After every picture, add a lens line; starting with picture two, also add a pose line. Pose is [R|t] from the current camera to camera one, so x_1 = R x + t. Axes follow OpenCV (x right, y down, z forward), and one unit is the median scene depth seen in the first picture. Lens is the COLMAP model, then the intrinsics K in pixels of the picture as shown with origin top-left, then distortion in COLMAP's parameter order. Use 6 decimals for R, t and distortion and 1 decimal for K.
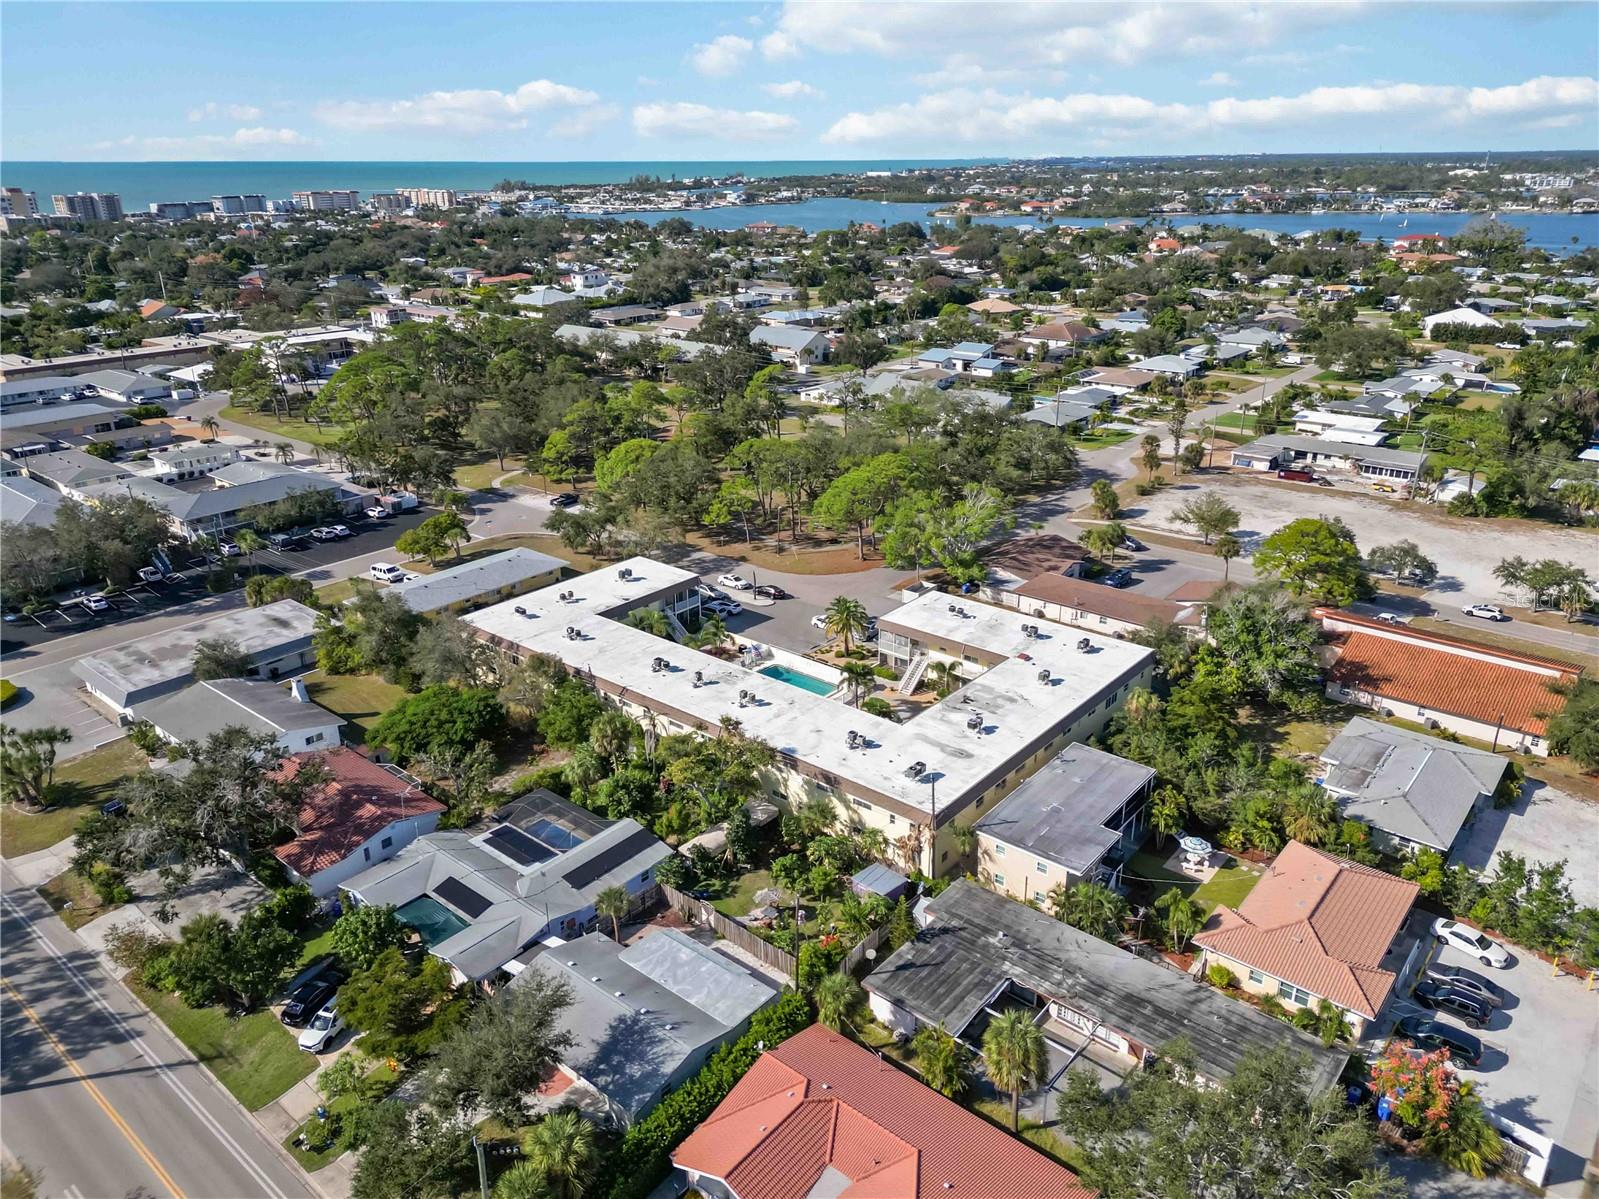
lens RADIAL K [[1129.6, 0, 795.1], [0, 1129.6, 591.8], [0, 0, 1]] dist [0.072648, -0.069550]
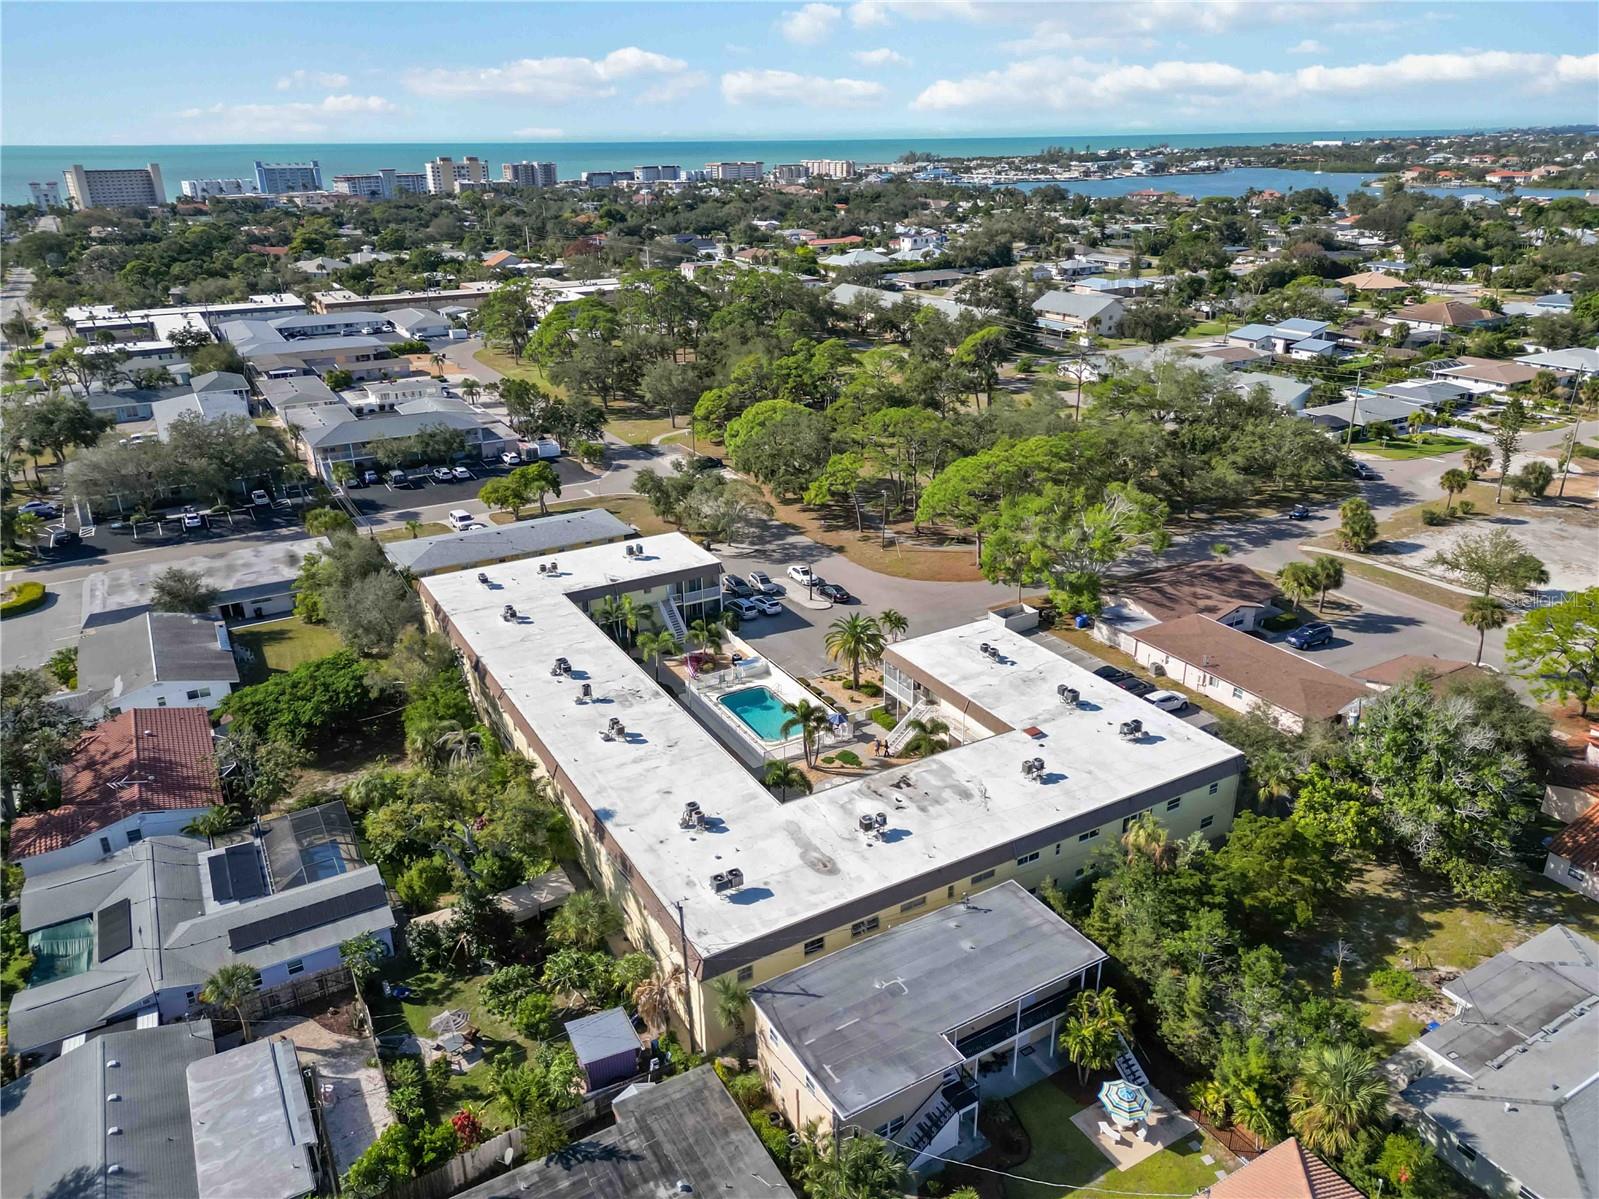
lens RADIAL K [[1129.6, 0, 795.1], [0, 1129.6, 591.8], [0, 0, 1]] dist [0.072648, -0.069550]
pose [[0.939412, 0.124620, -0.319335, 0.182460], [-0.119011, 0.992200, 0.037102, -0.023894], [0.321467, 0.003150, 0.946915, 0.195186]]
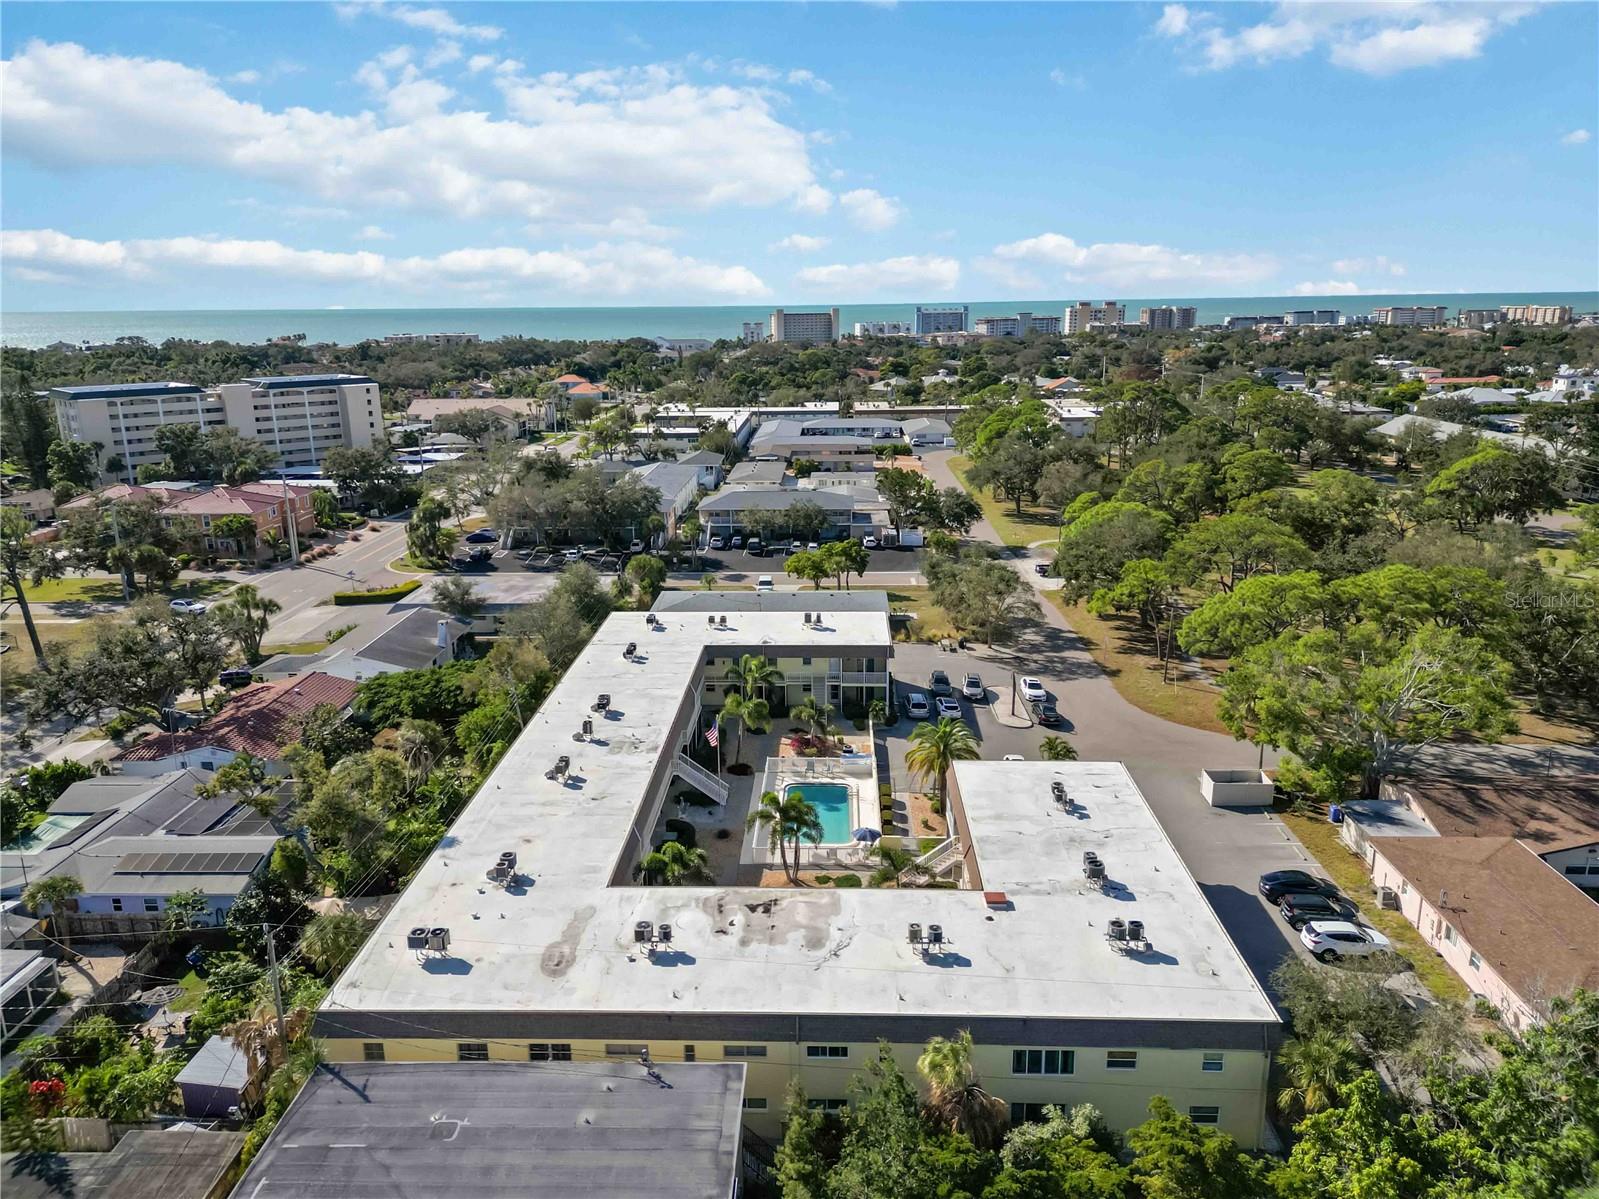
lens RADIAL K [[1119.2, 0, 782.8], [0, 1119.2, 599.2], [0, 0, 1]] dist [0.069342, -0.083469]
pose [[0.608325, 0.202921, -0.767309, 0.325493], [-0.276290, 0.960438, 0.034952, -0.038589], [0.744046, 0.190738, 0.640324, 0.393410]]
